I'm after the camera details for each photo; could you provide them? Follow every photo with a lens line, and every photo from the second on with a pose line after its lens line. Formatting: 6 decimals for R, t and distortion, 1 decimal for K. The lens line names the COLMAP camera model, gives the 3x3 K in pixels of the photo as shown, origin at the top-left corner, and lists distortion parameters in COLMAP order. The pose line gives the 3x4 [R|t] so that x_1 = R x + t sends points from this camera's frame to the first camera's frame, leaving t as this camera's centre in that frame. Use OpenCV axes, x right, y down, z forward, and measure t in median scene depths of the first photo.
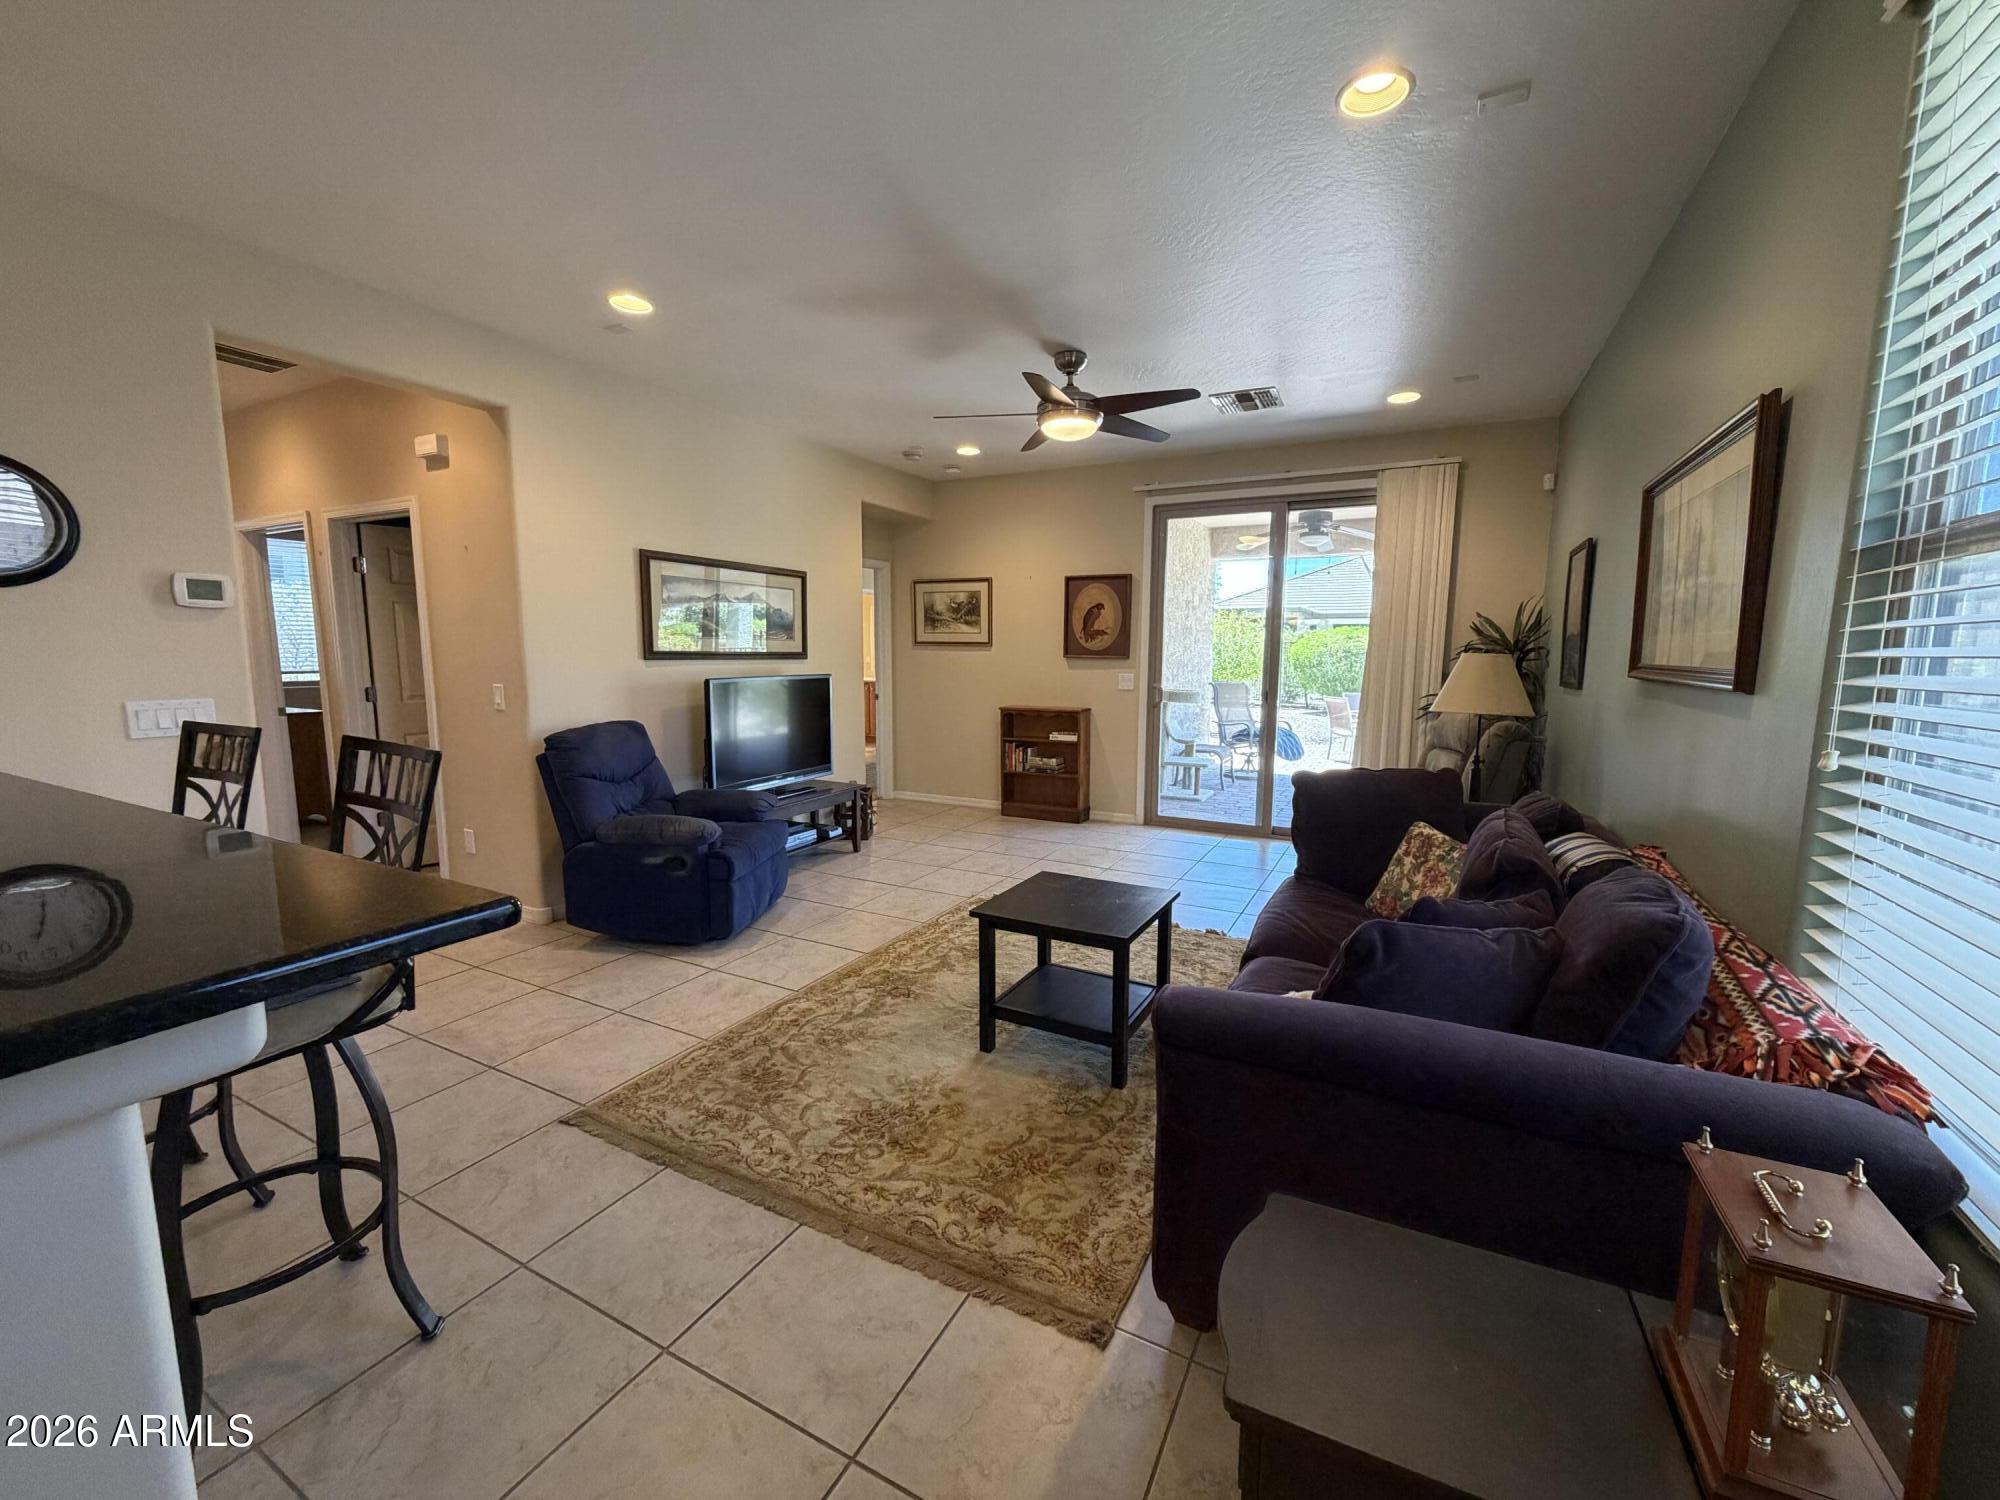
lens RADIAL K [[801.4, 0, 1009.0], [0, 801.4, 751.2], [0, 0, 1]] dist [0.001000, 0.000128]
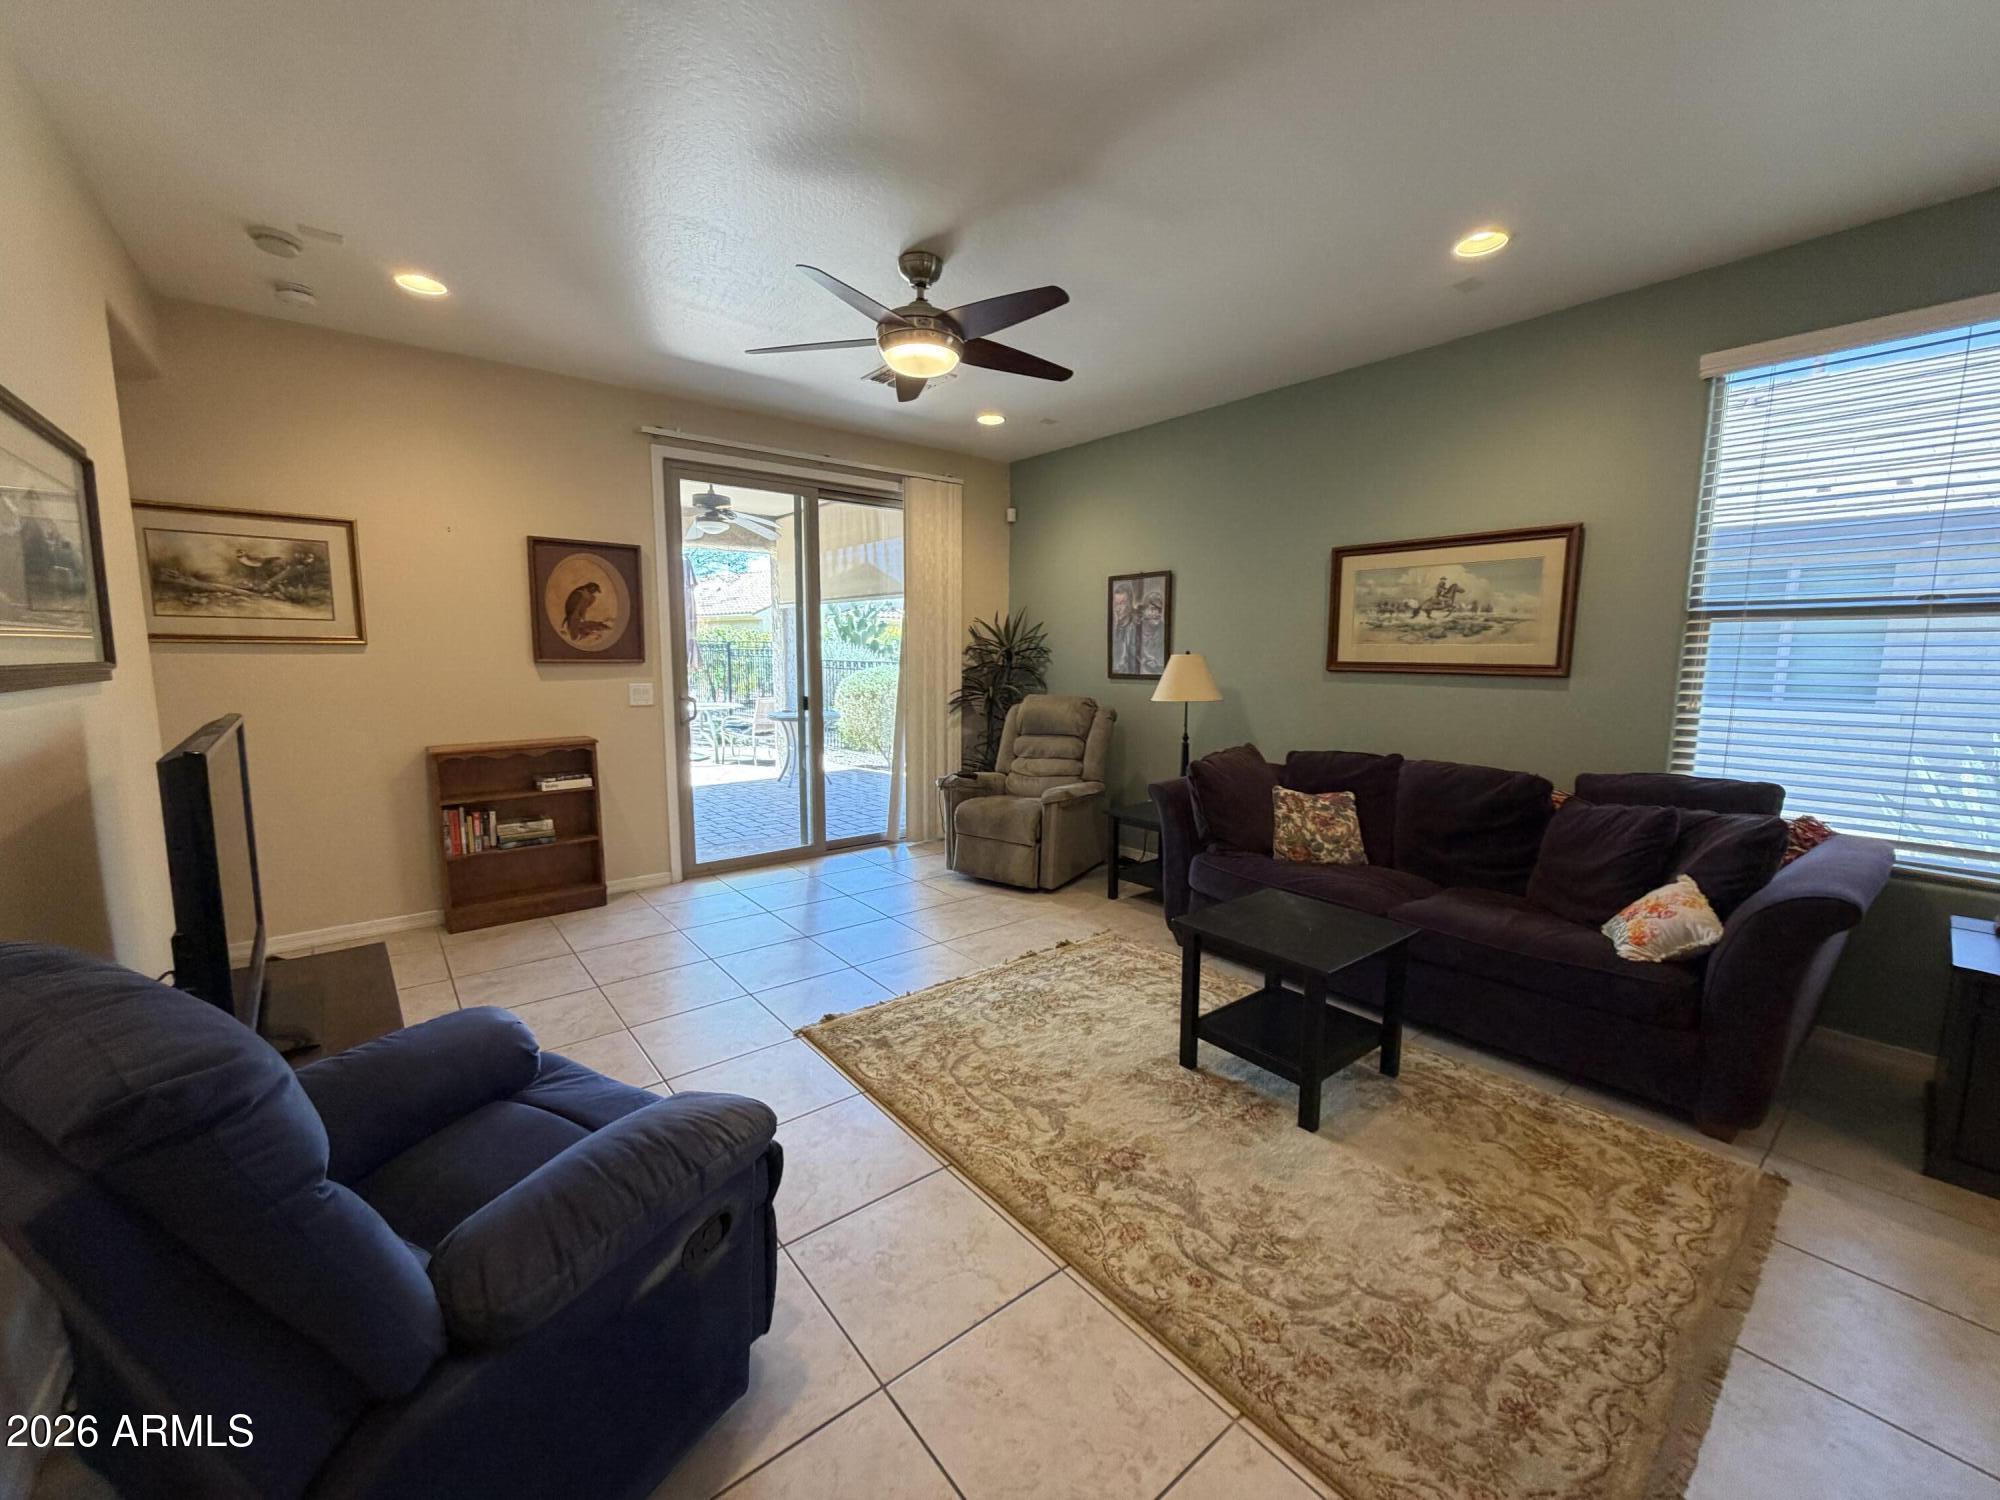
lens RADIAL K [[801.4, 0, 1009.0], [0, 801.4, 751.2], [0, 0, 1]] dist [0.001000, 0.000128]
pose [[0.395801, -0.118972, 0.910597, -0.483576], [0.113451, 0.990312, 0.080075, -0.069897], [-0.911301, 0.071614, 0.405464, 0.504257]]
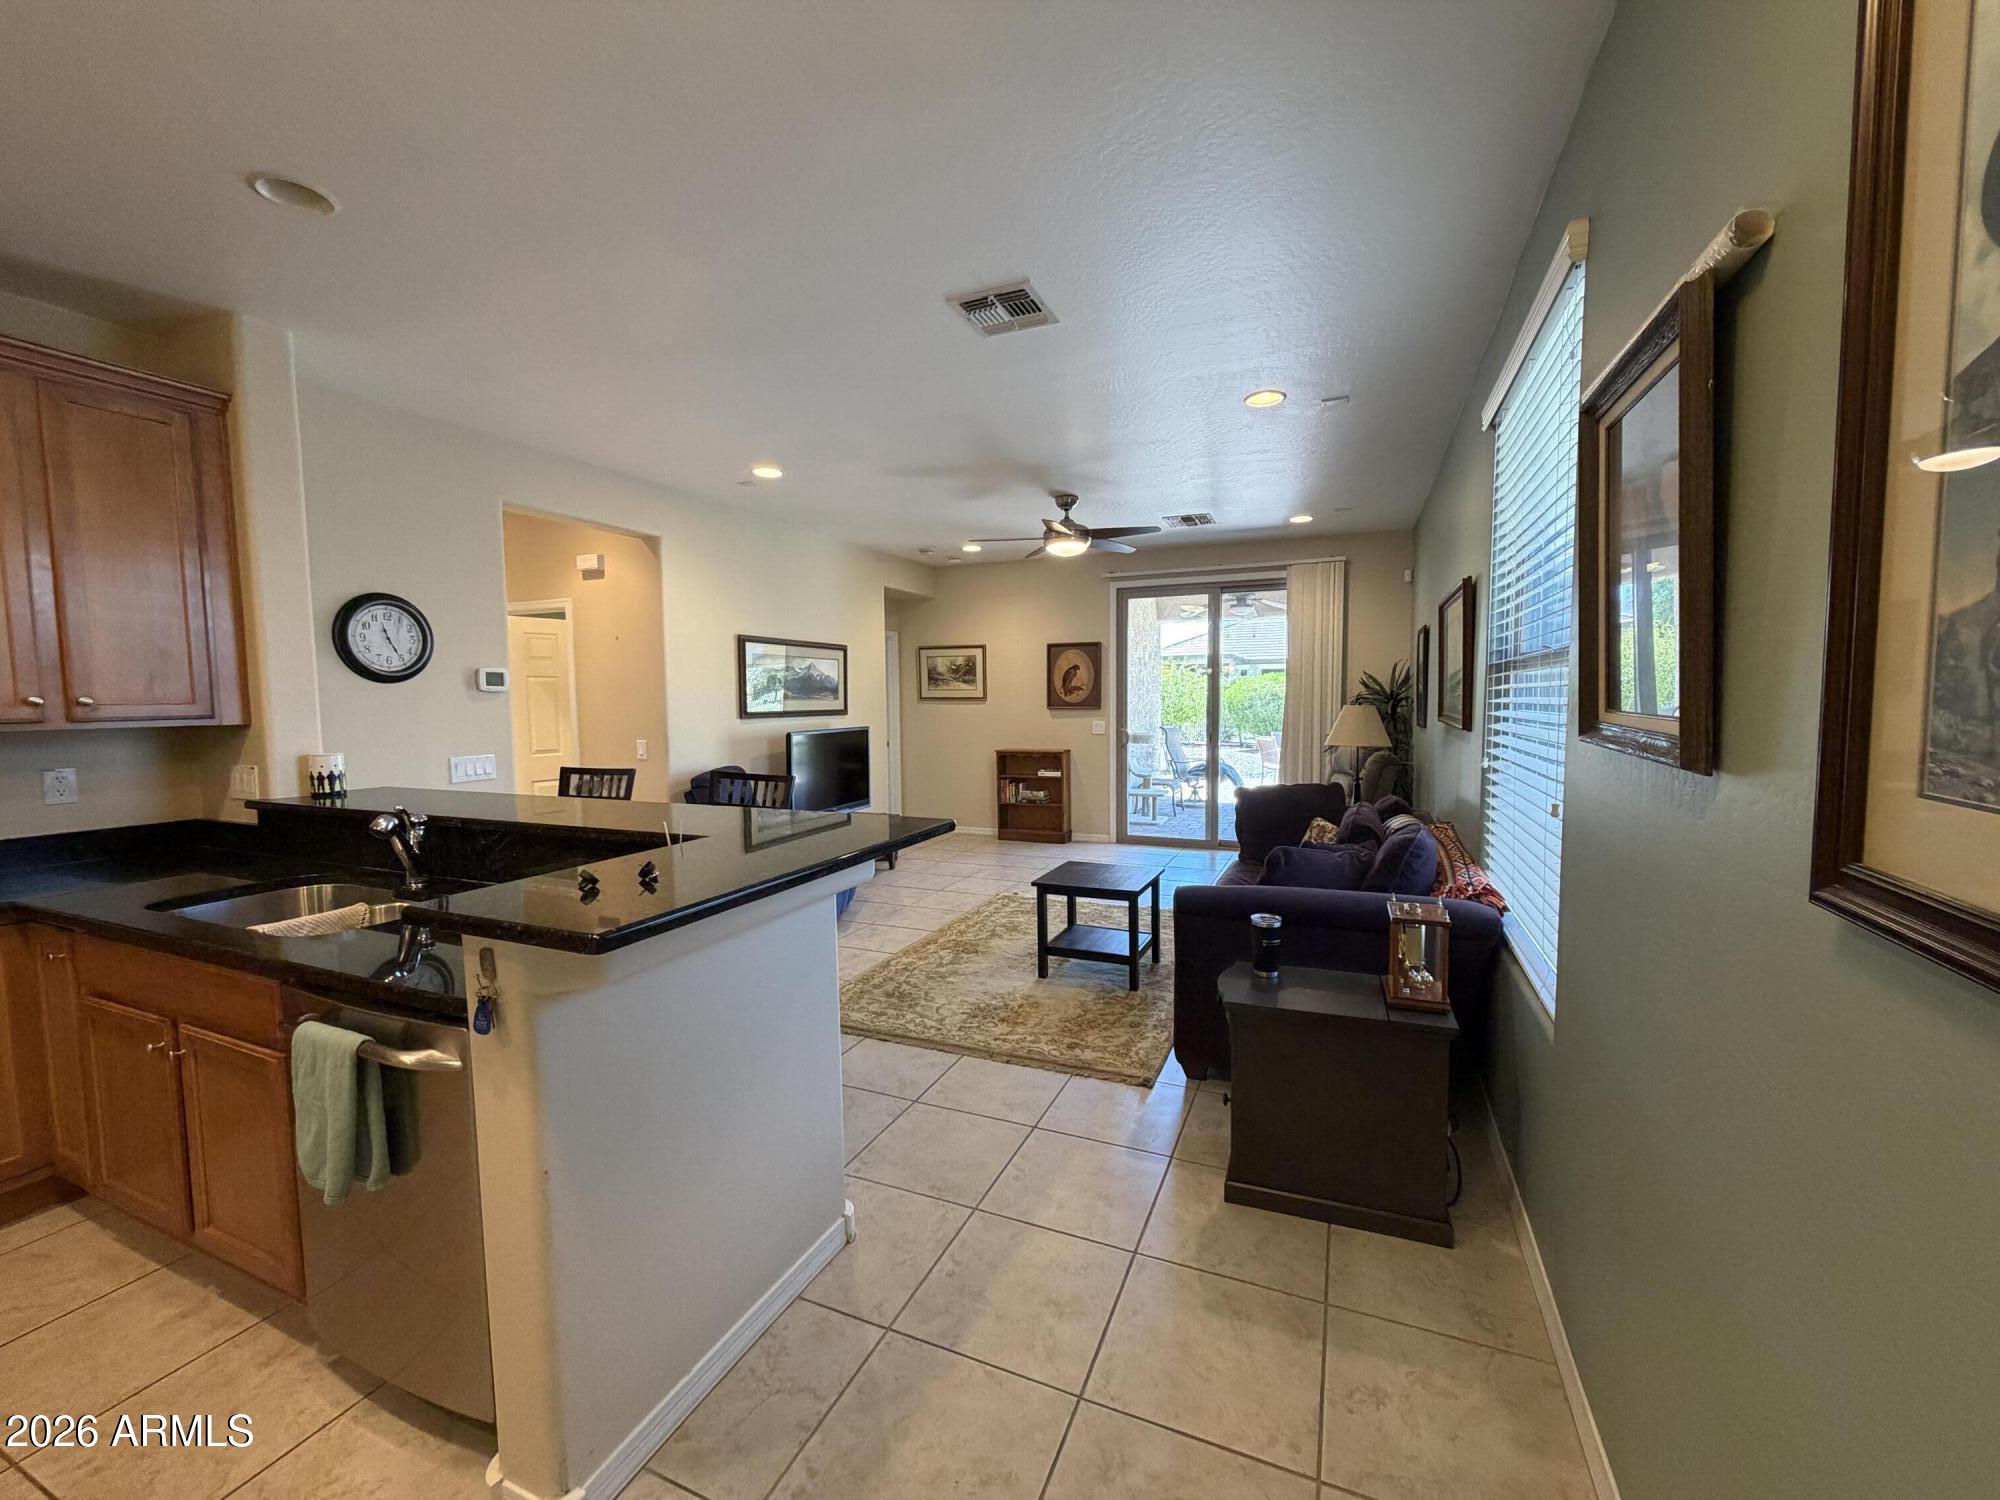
lens RADIAL K [[801.4, 0, 1009.0], [0, 801.4, 751.2], [0, 0, 1]] dist [0.001000, 0.000128]
pose [[0.997070, -0.021861, 0.073306, -0.104872], [0.025907, 0.998166, -0.054712, 0.017668], [-0.071976, 0.056451, 0.995808, -0.278825]]
